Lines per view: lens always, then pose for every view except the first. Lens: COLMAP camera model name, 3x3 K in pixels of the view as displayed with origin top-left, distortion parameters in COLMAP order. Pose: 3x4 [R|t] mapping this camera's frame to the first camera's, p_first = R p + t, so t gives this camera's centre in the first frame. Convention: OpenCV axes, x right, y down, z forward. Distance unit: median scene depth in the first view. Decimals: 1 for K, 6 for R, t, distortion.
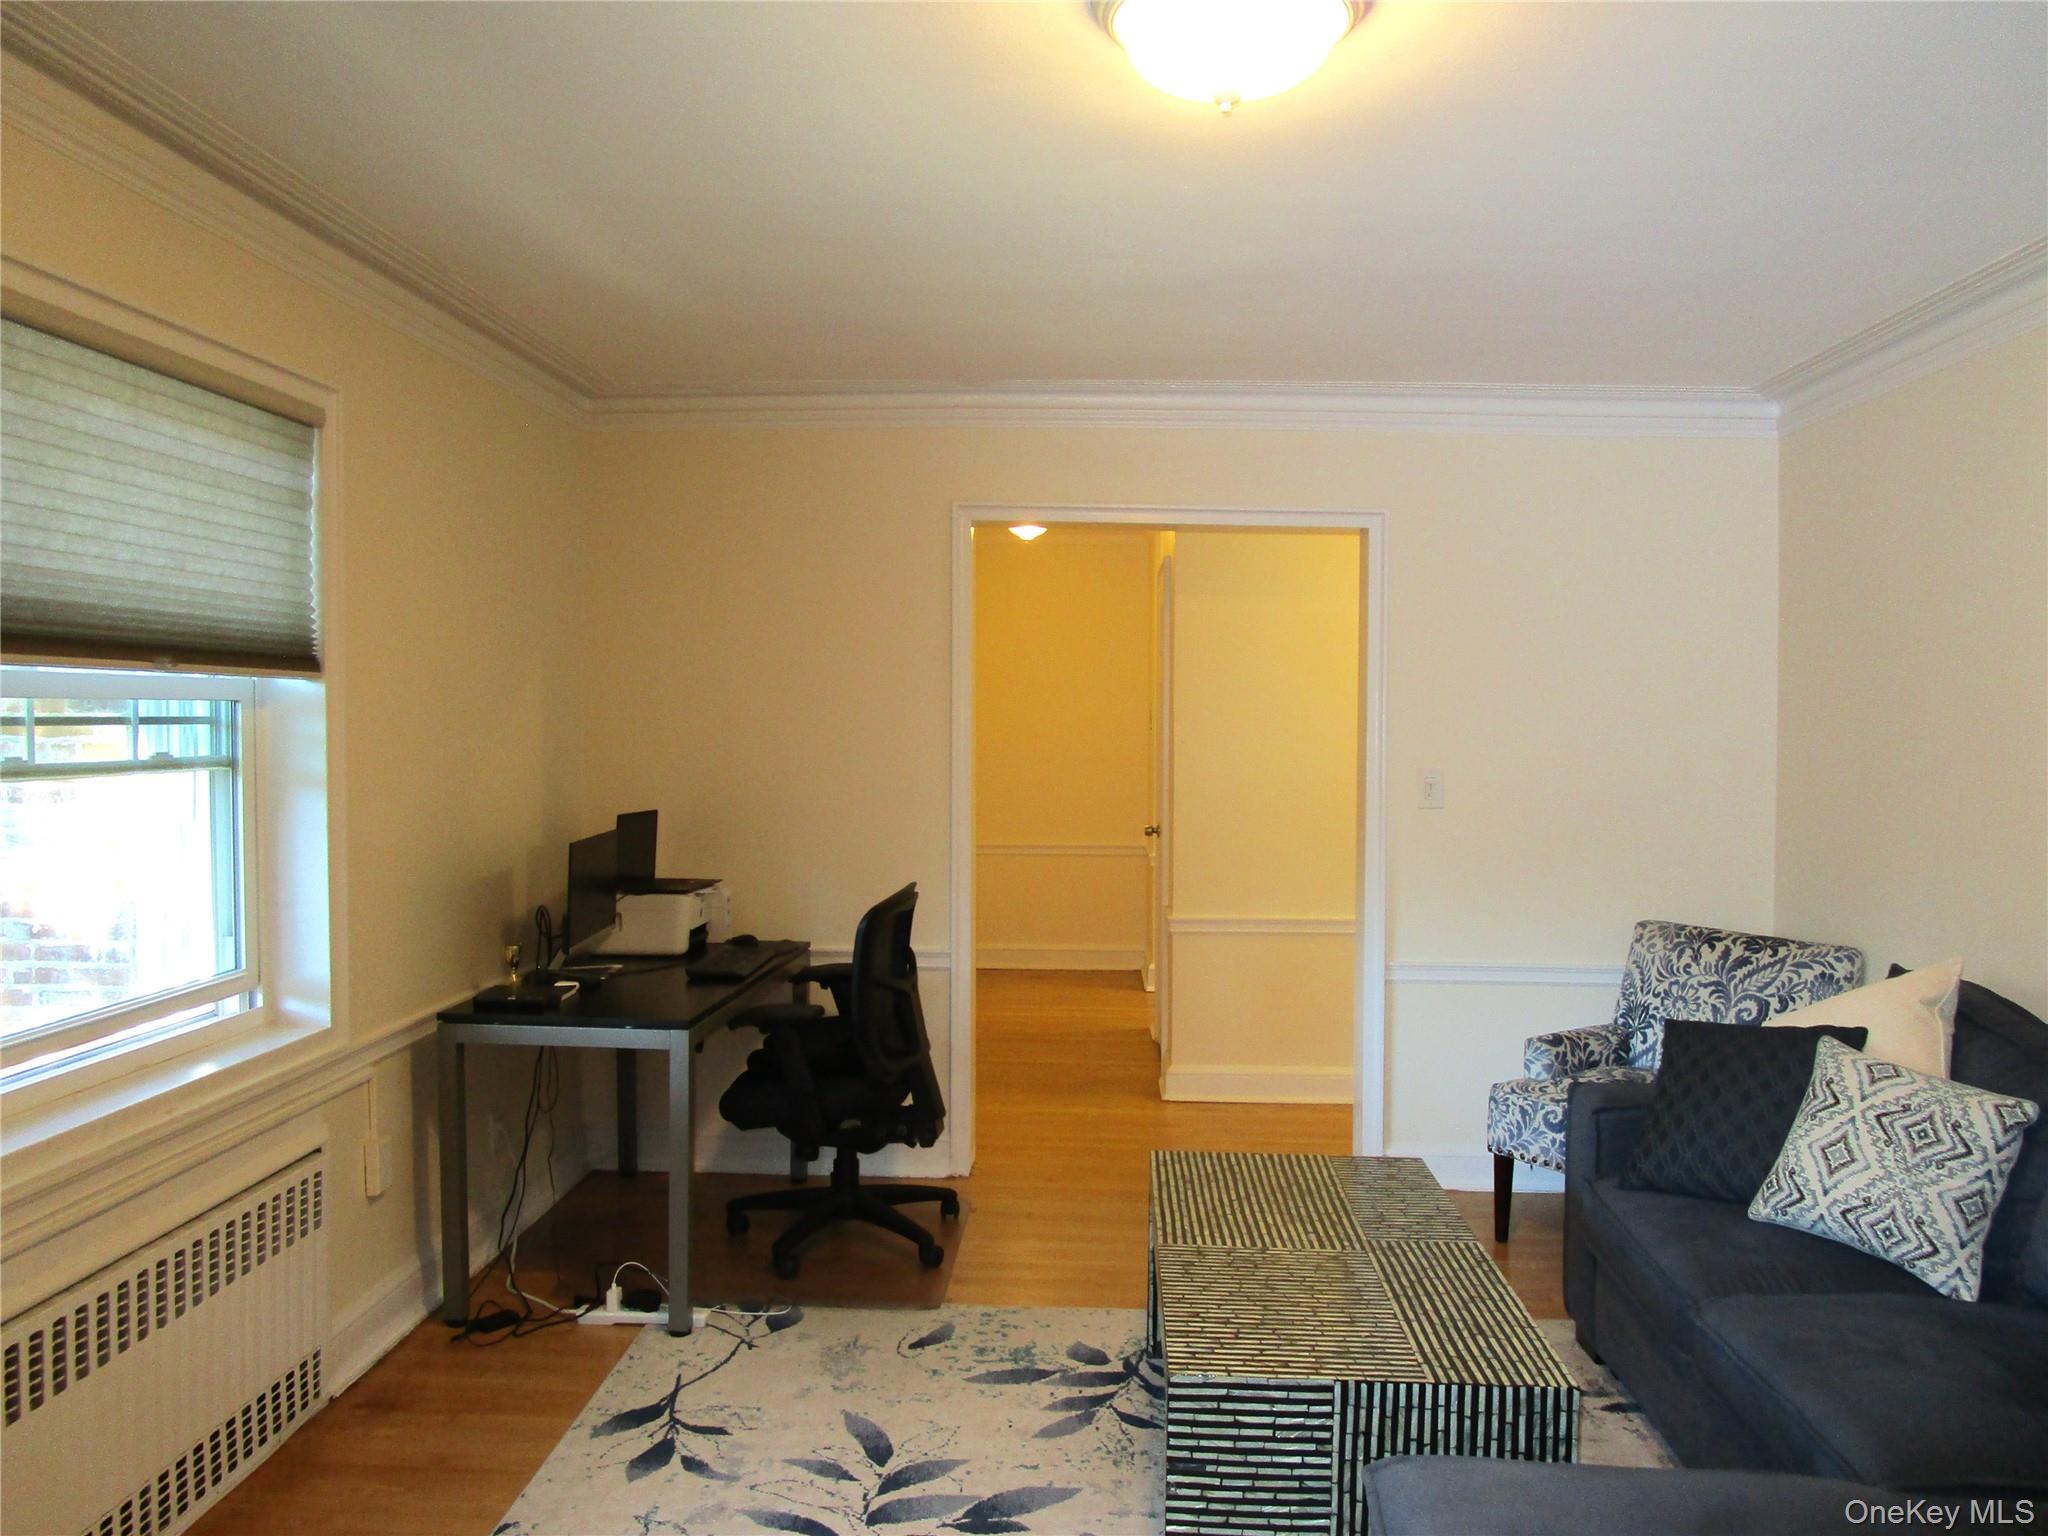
lens RADIAL K [[1438.1, 0, 982.6], [0, 1438.1, 778.6], [0, 0, 1]] dist [-0.026354, -0.001918]
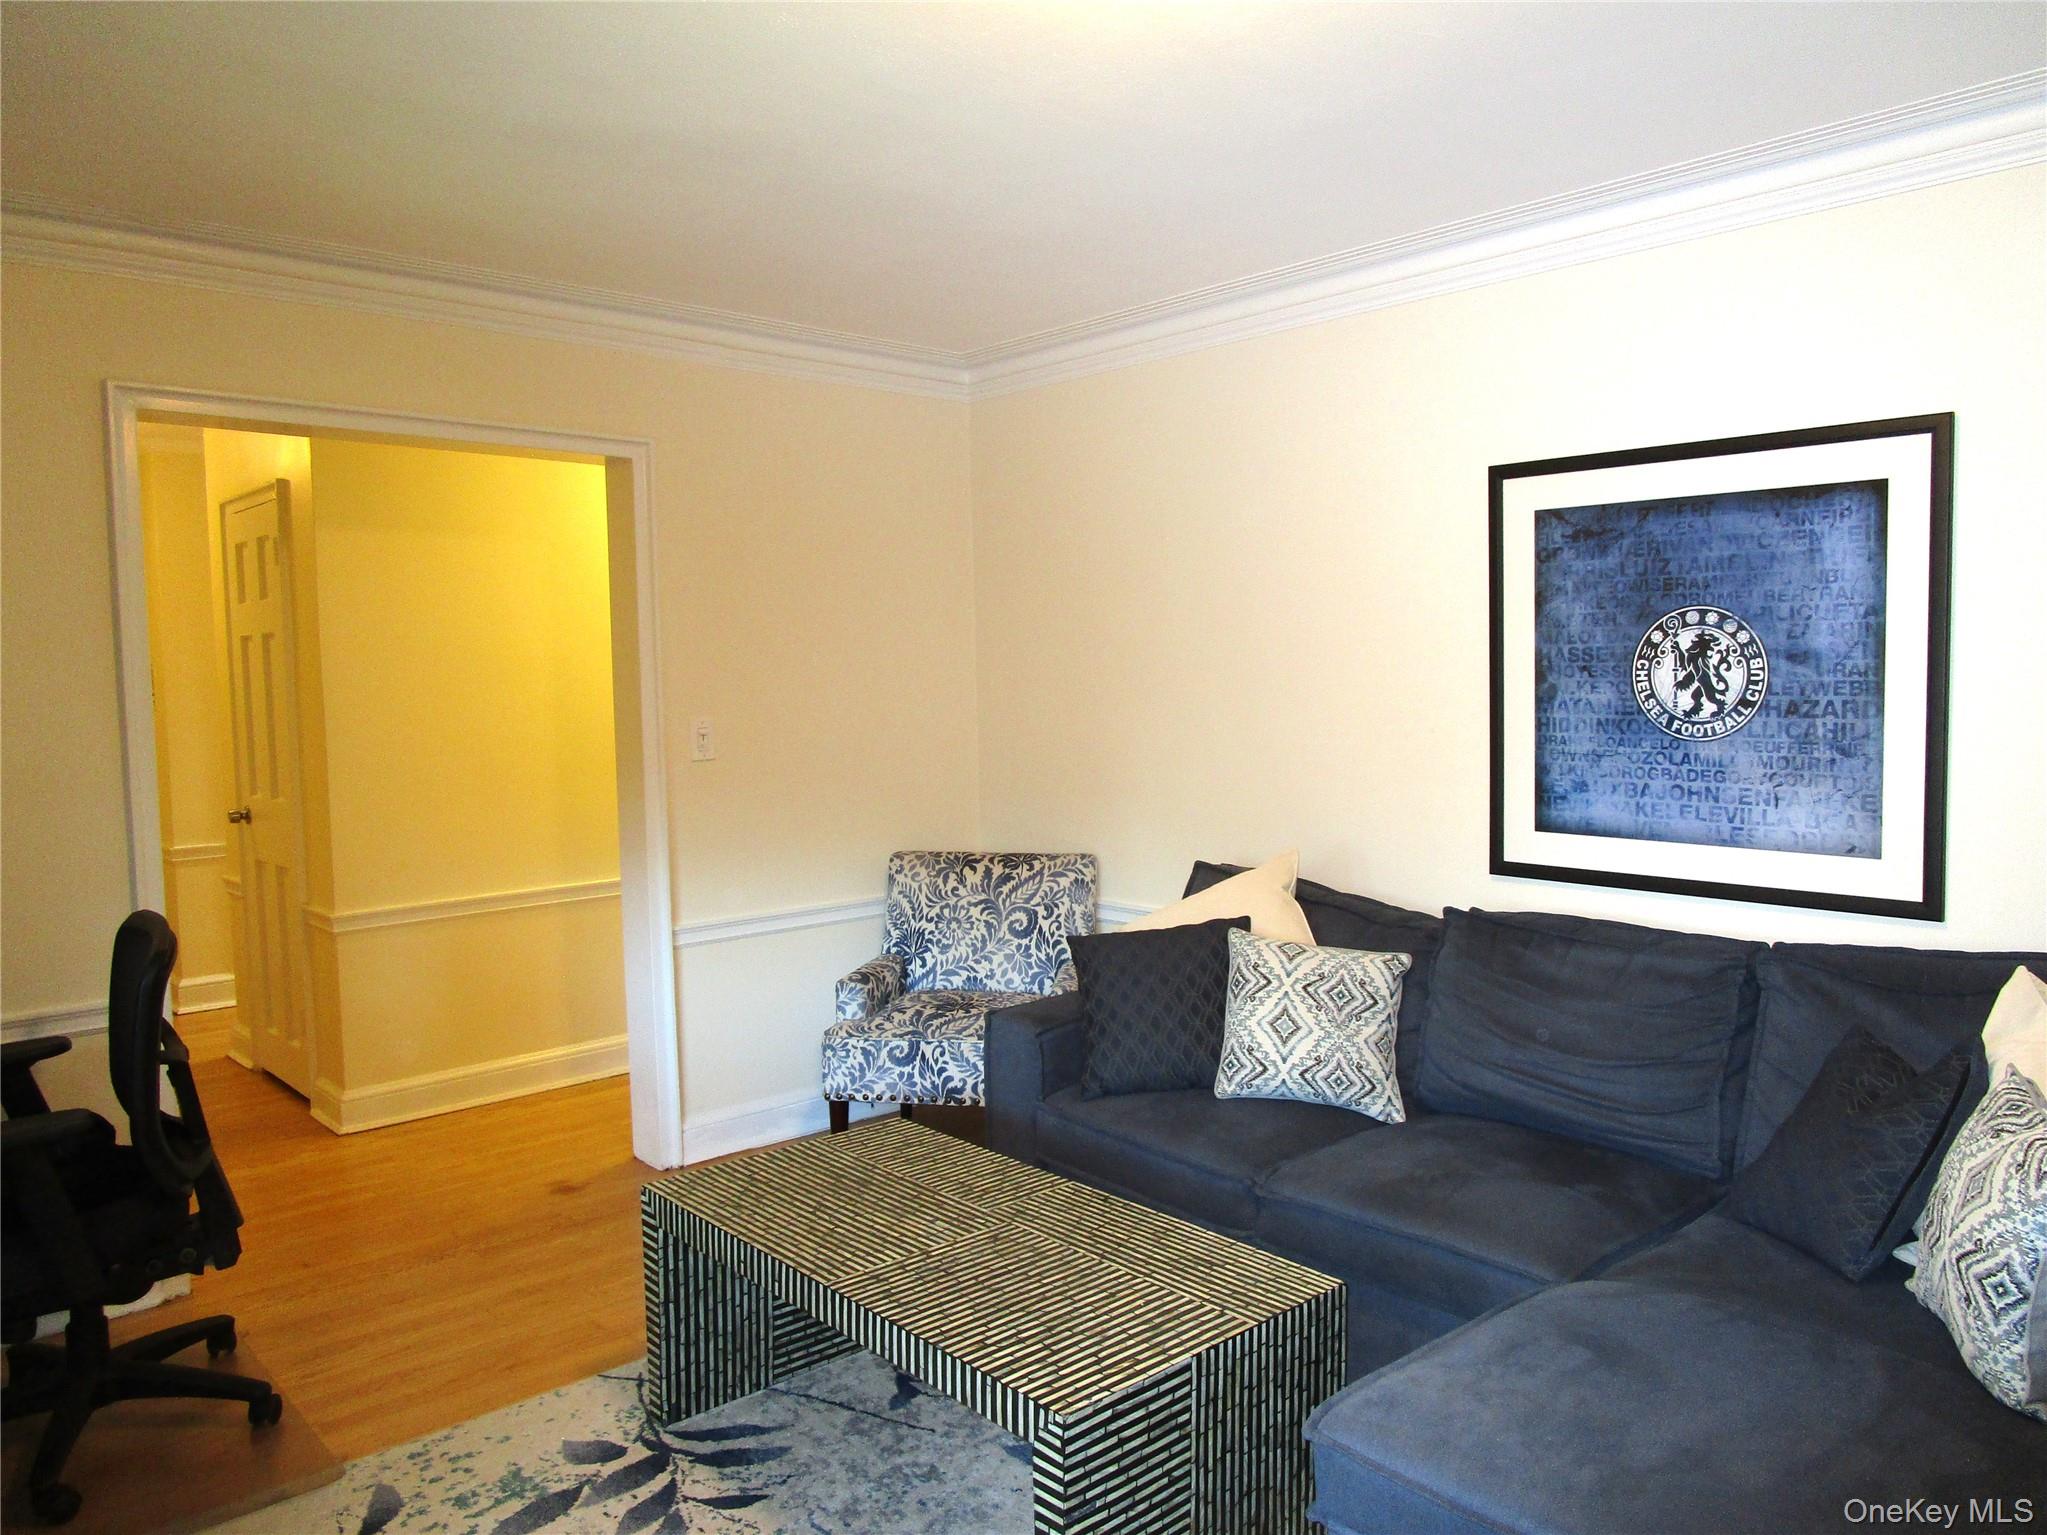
lens RADIAL K [[1437.4, 0, 1022.5], [0, 1437.4, 766.5], [0, 0, 1]] dist [-0.026354, -0.001918]
pose [[0.718592, -0.071283, 0.691769, -0.300123], [0.054727, 0.997444, 0.045932, -0.011321], [-0.693276, 0.004852, 0.720656, 0.257431]]
